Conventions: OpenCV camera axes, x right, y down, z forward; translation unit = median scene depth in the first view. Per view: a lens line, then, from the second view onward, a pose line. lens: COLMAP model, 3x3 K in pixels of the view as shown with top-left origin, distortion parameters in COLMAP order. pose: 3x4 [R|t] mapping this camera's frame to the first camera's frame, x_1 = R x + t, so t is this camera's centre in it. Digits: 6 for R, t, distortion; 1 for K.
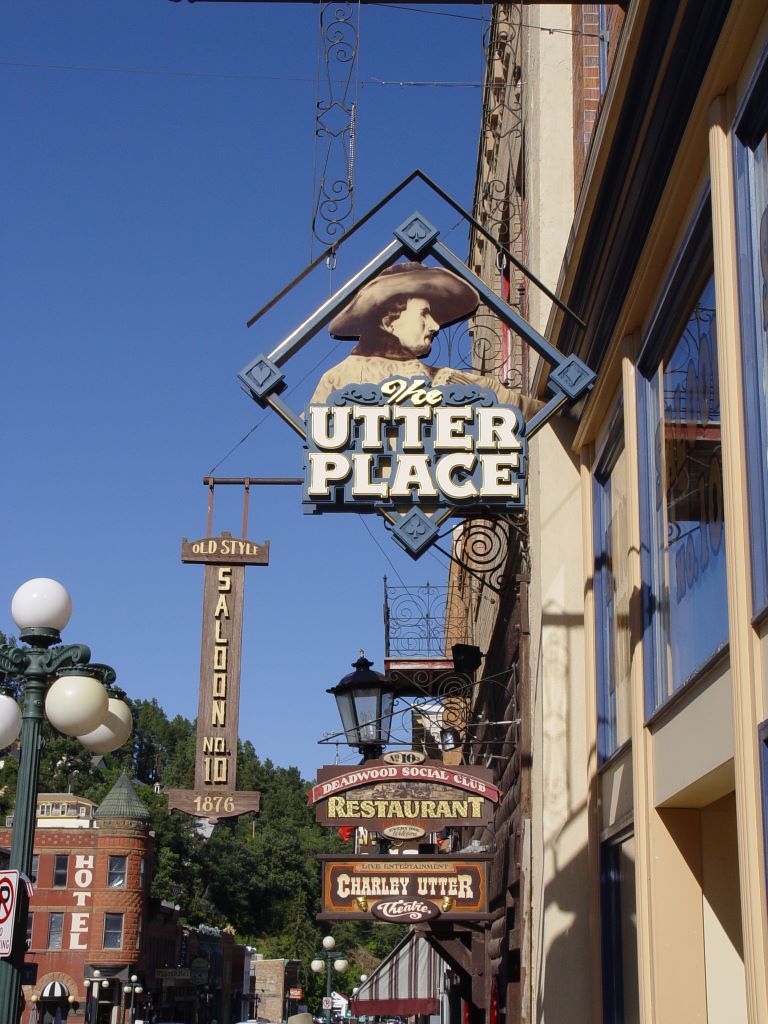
lens RADIAL K [[1709.5, 0, 361.0], [0, 1709.5, 503.6], [0, 0, 1]] dist [0.080143, 0.000000]
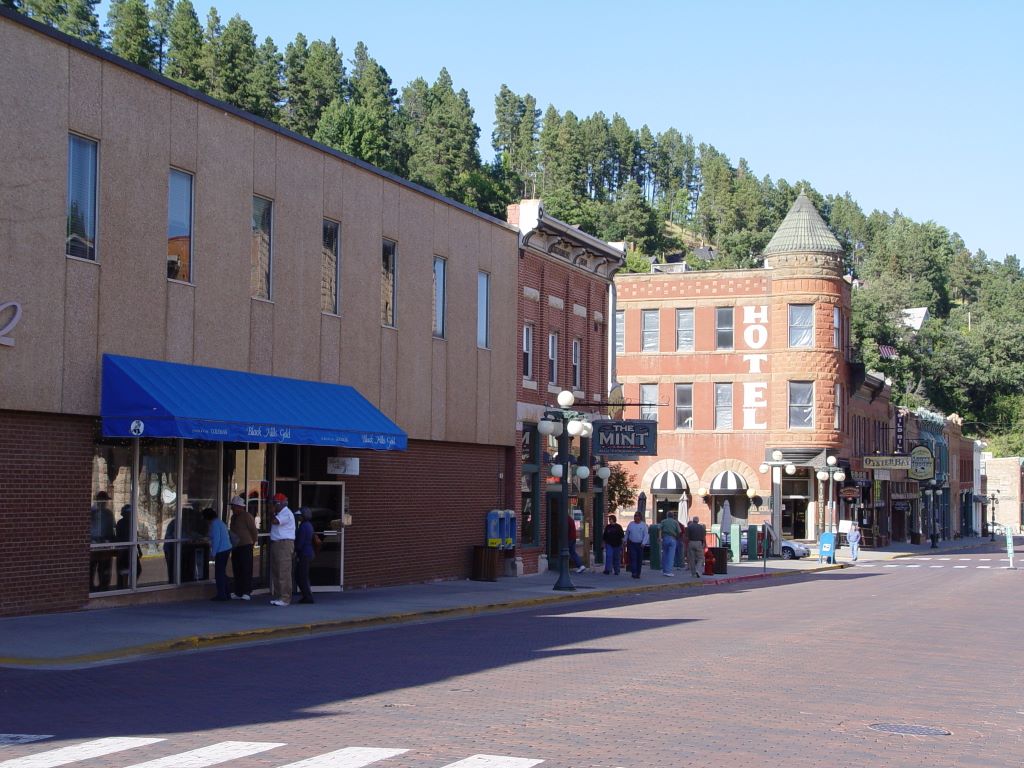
lens RADIAL K [[1709.5, 0, 512.3], [0, 1709.5, 385.2], [0, 0, 1]] dist [0.080143, 0.000000]
pose [[0.949700, -0.032447, -0.311476, -0.028668], [0.095858, 0.976997, 0.190497, 0.077086], [0.298130, -0.210772, 0.930964, 0.246084]]
